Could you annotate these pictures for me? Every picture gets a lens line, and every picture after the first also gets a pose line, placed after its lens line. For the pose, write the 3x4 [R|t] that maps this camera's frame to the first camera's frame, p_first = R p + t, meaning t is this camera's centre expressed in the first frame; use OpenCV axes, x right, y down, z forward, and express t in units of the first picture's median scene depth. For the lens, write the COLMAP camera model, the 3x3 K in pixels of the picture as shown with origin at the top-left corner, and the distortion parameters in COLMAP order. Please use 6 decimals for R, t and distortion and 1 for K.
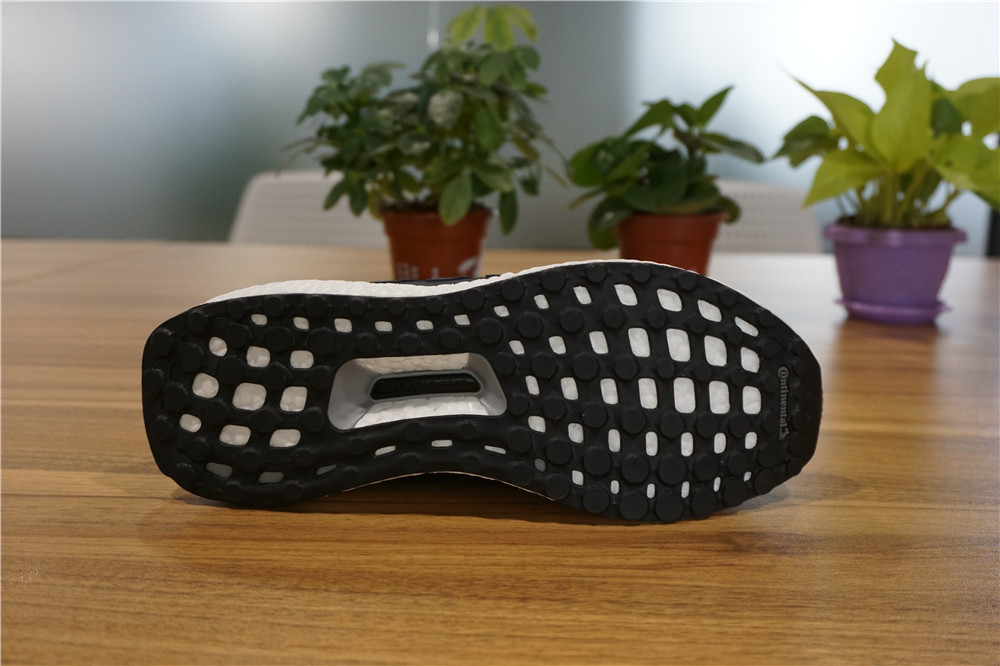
lens RADIAL K [[1019.0, 0, 498.6], [0, 1019.0, 337.5], [0, 0, 1]] dist [0.023858, 0.000000]
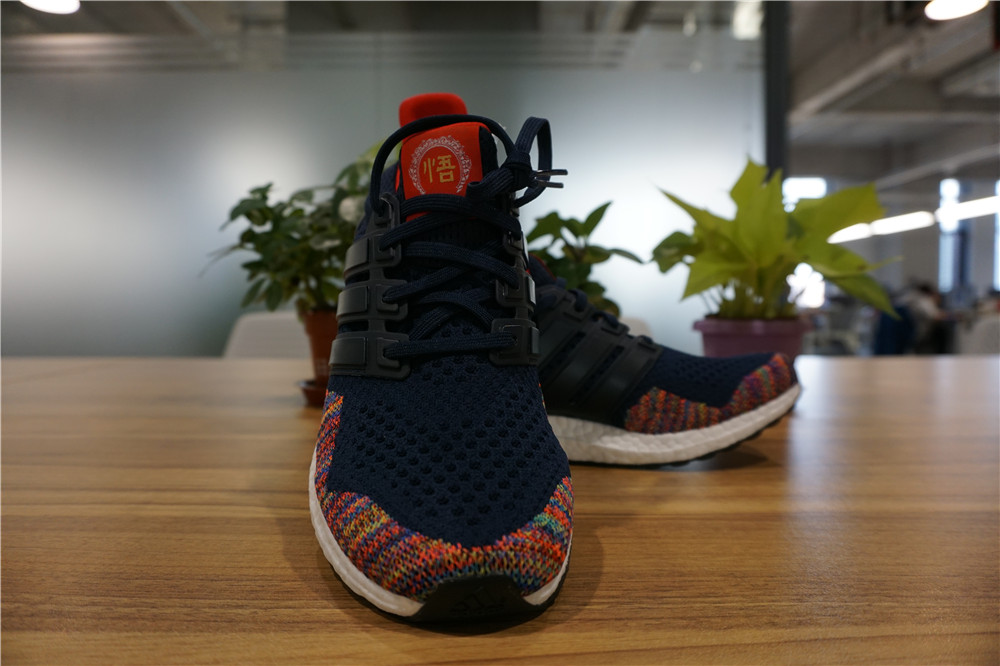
lens RADIAL K [[675.2, 0, 498.5], [0, 675.2, 339.0], [0, 0, 1]] dist [-0.045707, 0.020051]
pose [[0.995337, -0.015062, 0.095279, 0.028273], [0.028469, 0.989606, -0.140961, 0.013954], [-0.092165, 0.143016, 0.985420, 0.312651]]
